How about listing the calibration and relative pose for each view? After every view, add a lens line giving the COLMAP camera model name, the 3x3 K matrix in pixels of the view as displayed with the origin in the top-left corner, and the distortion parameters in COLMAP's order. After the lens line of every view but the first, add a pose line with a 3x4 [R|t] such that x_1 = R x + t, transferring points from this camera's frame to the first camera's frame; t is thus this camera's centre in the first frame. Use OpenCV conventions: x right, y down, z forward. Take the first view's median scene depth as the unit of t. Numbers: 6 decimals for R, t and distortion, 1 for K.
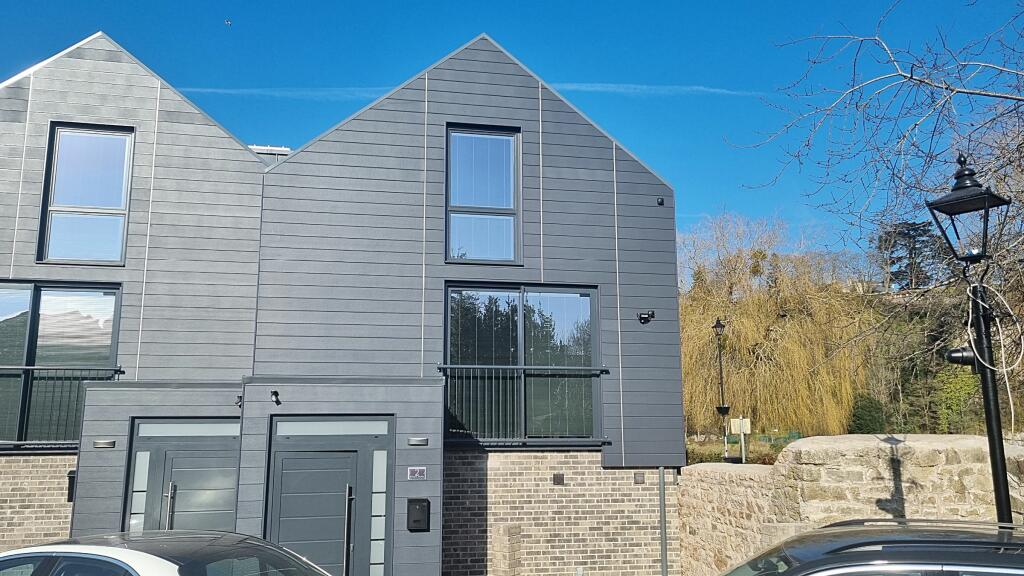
lens RADIAL K [[783.0, 0, 511.0], [0, 783.0, 286.8], [0, 0, 1]] dist [0.045058, -0.004492]
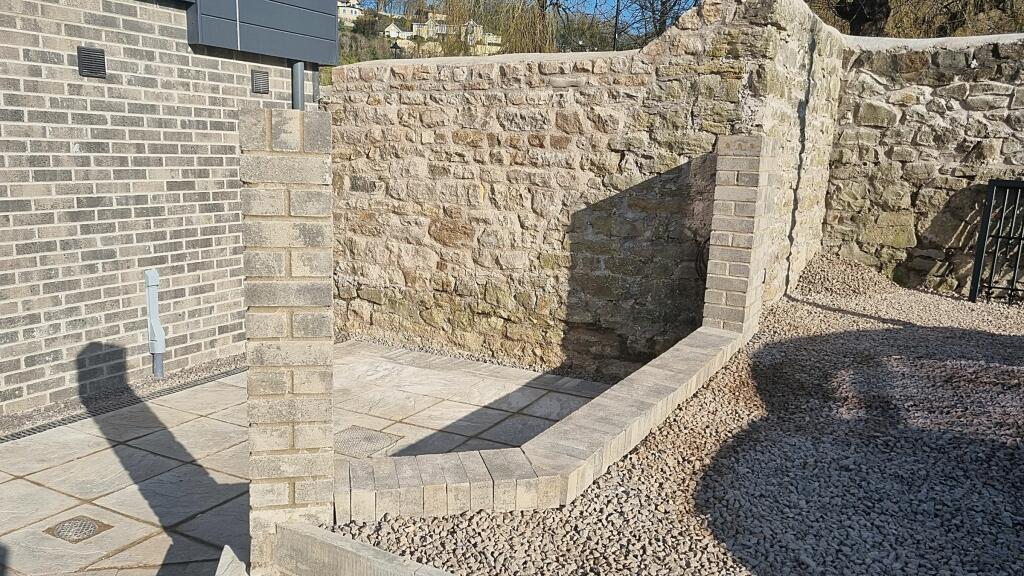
lens RADIAL K [[783.0, 0, 514.6], [0, 783.0, 291.7], [0, 0, 1]] dist [0.045058, -0.004492]
pose [[0.651567, -0.121667, 0.748771, -0.111690], [-0.168367, 0.939242, 0.299127, 0.200108], [-0.739671, -0.320969, 0.591495, 0.581192]]
